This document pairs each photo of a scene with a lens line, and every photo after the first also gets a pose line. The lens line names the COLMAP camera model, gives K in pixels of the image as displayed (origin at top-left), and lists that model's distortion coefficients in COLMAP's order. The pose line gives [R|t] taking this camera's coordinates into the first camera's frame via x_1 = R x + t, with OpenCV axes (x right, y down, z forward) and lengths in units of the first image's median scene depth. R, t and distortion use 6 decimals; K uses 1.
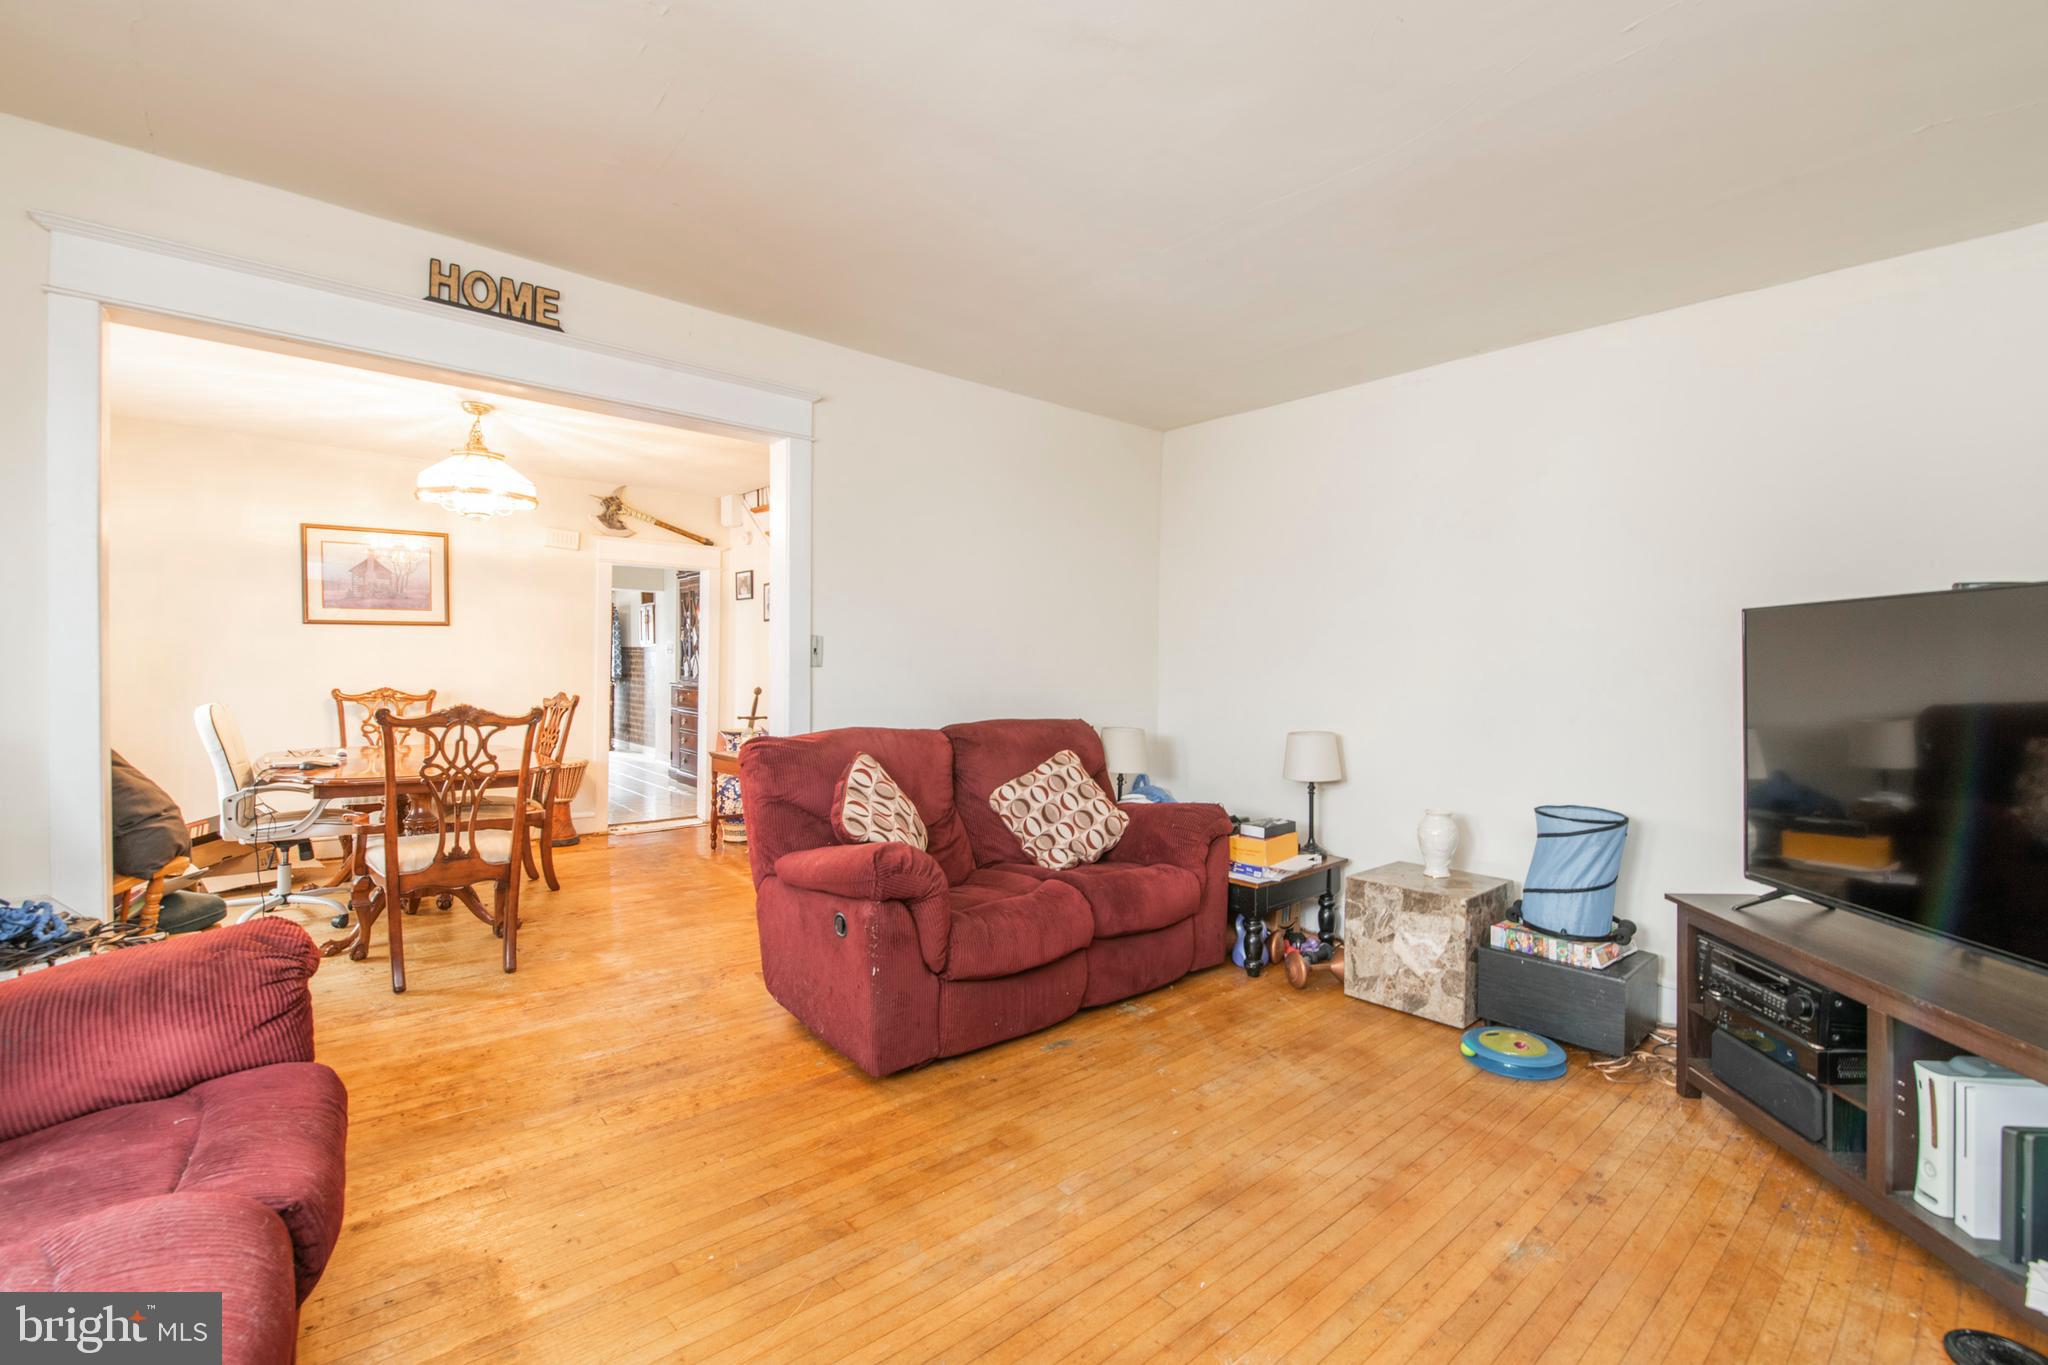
lens RADIAL K [[896.6, 0, 1035.0], [0, 896.6, 674.8], [0, 0, 1]] dist [0.003952, -0.007684]
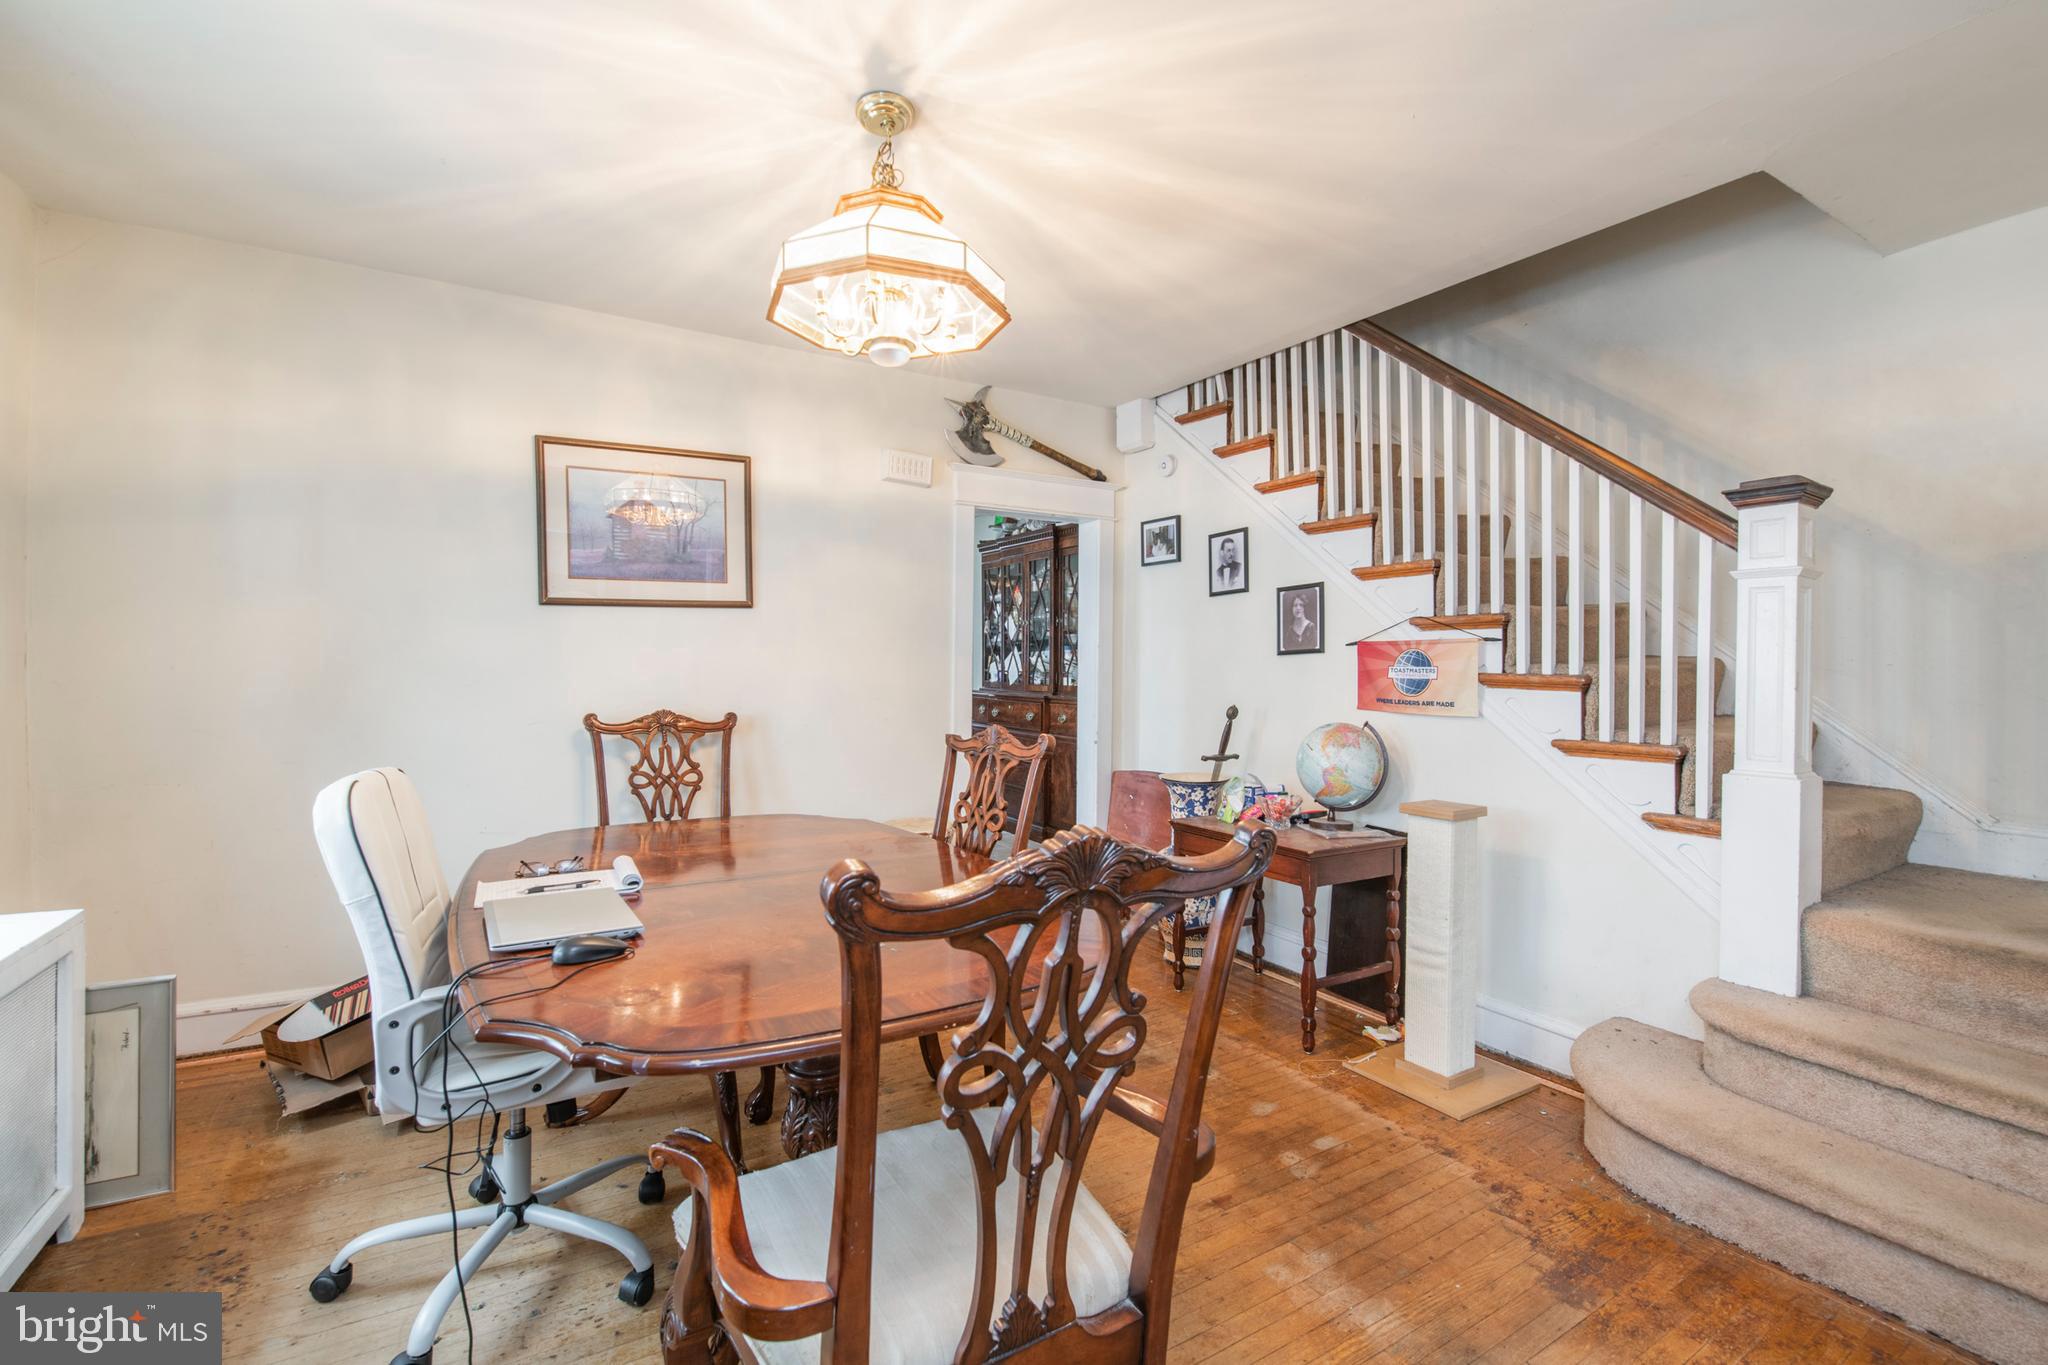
lens RADIAL K [[896.6, 0, 1035.0], [0, 896.6, 674.8], [0, 0, 1]] dist [0.003952, -0.007684]
pose [[0.986265, -0.009053, -0.164924, -0.581151], [0.008326, 0.999952, -0.005099, -0.006985], [0.164962, 0.003656, 0.986293, 0.687220]]
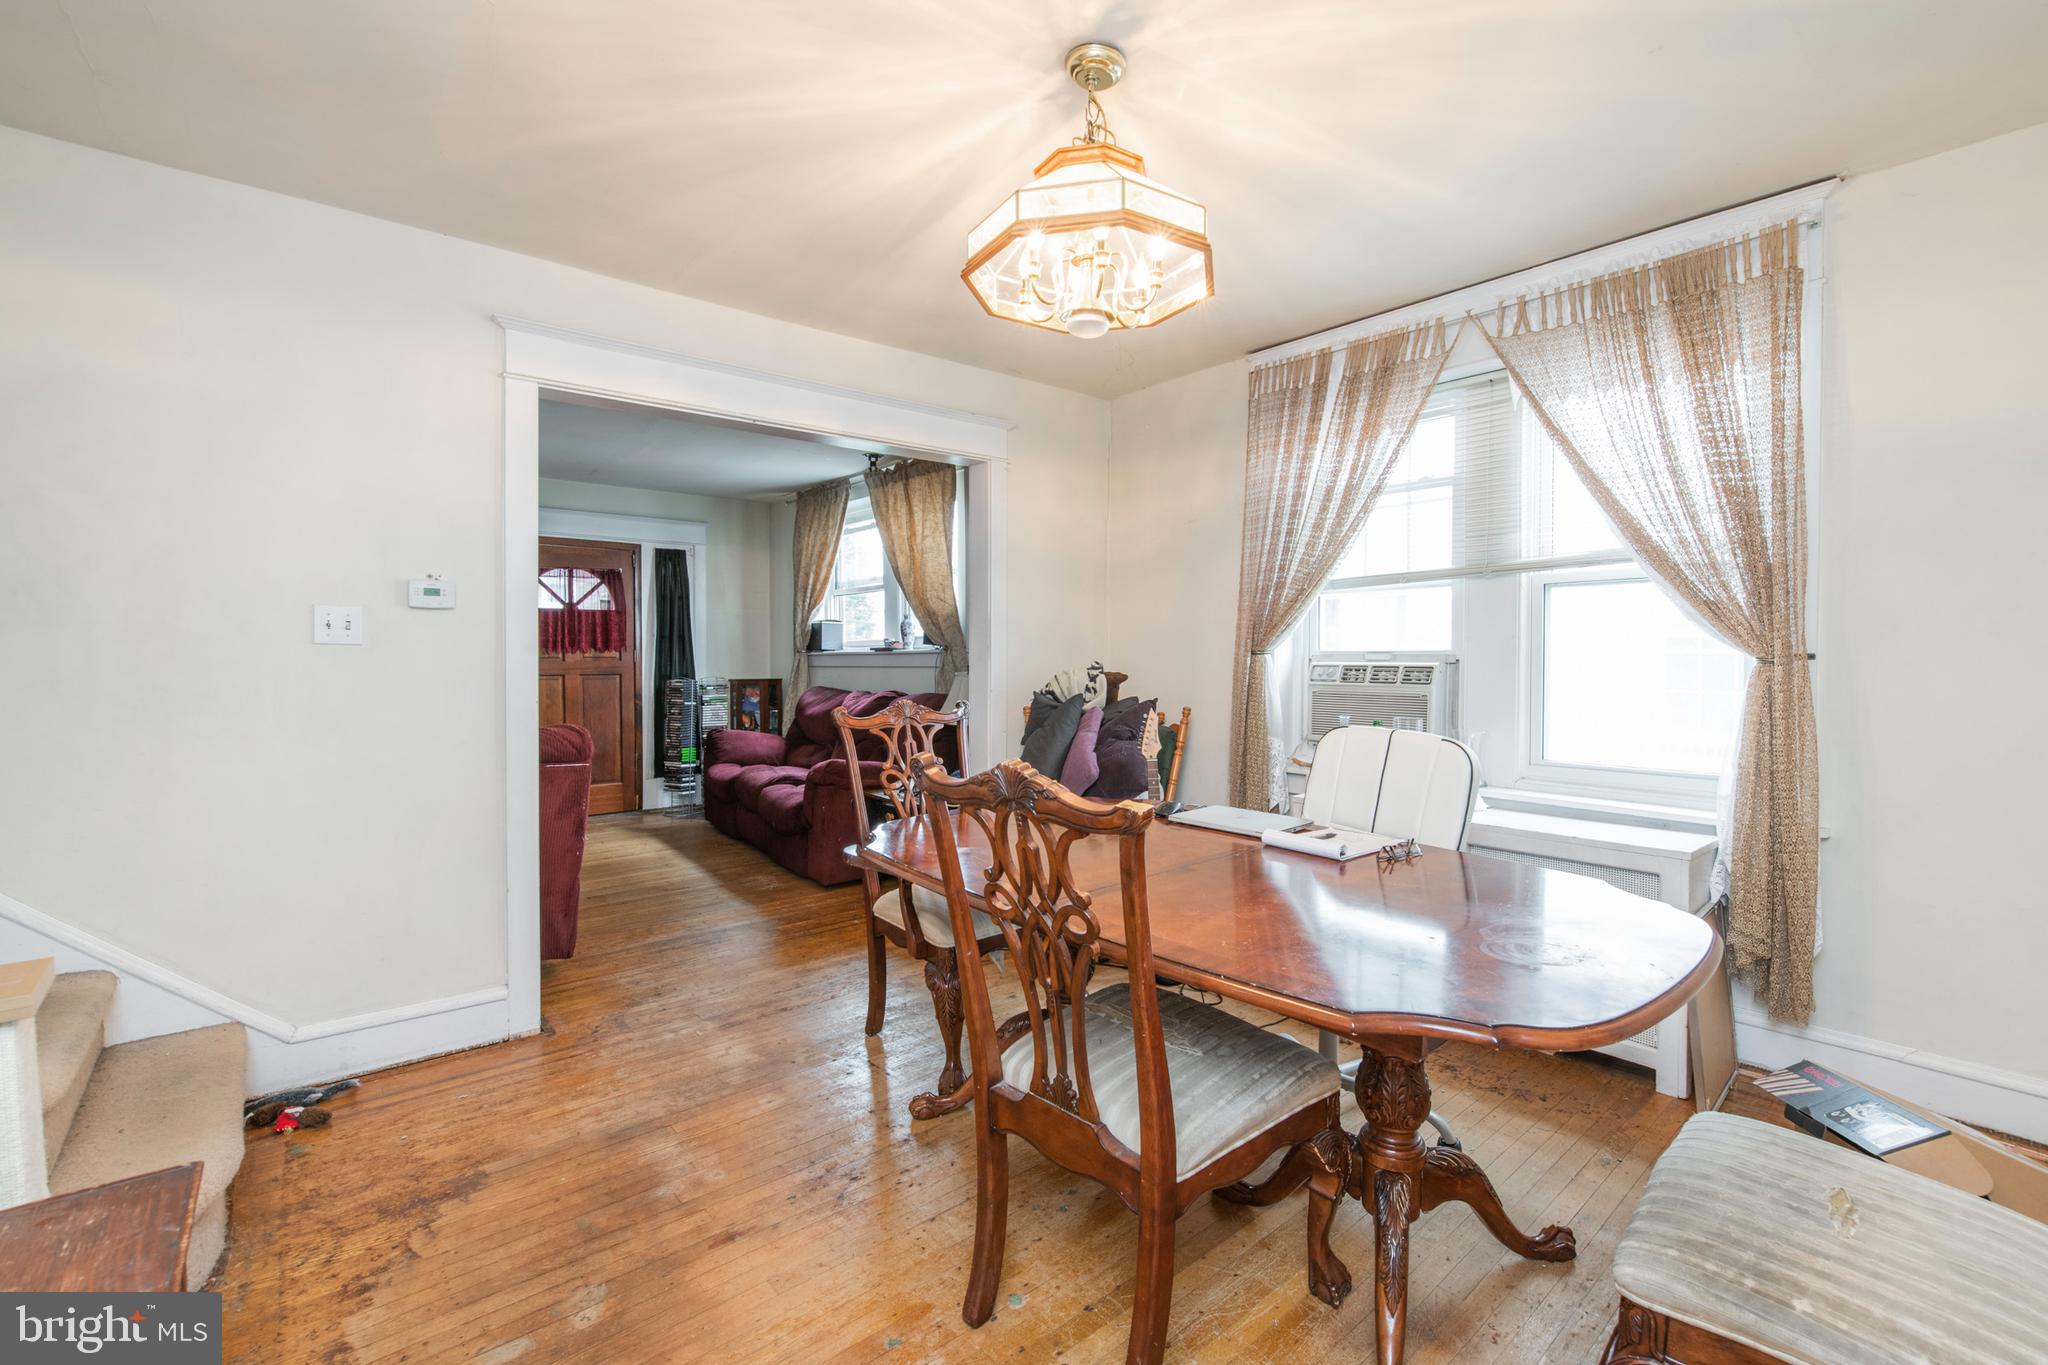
lens RADIAL K [[896.6, 0, 1035.0], [0, 896.6, 674.8], [0, 0, 1]] dist [0.003952, -0.007684]
pose [[-0.999840, -0.015789, 0.008427, -0.739113], [-0.015568, 0.999550, 0.025634, -0.016466], [-0.008828, 0.025498, -0.999636, 1.777198]]
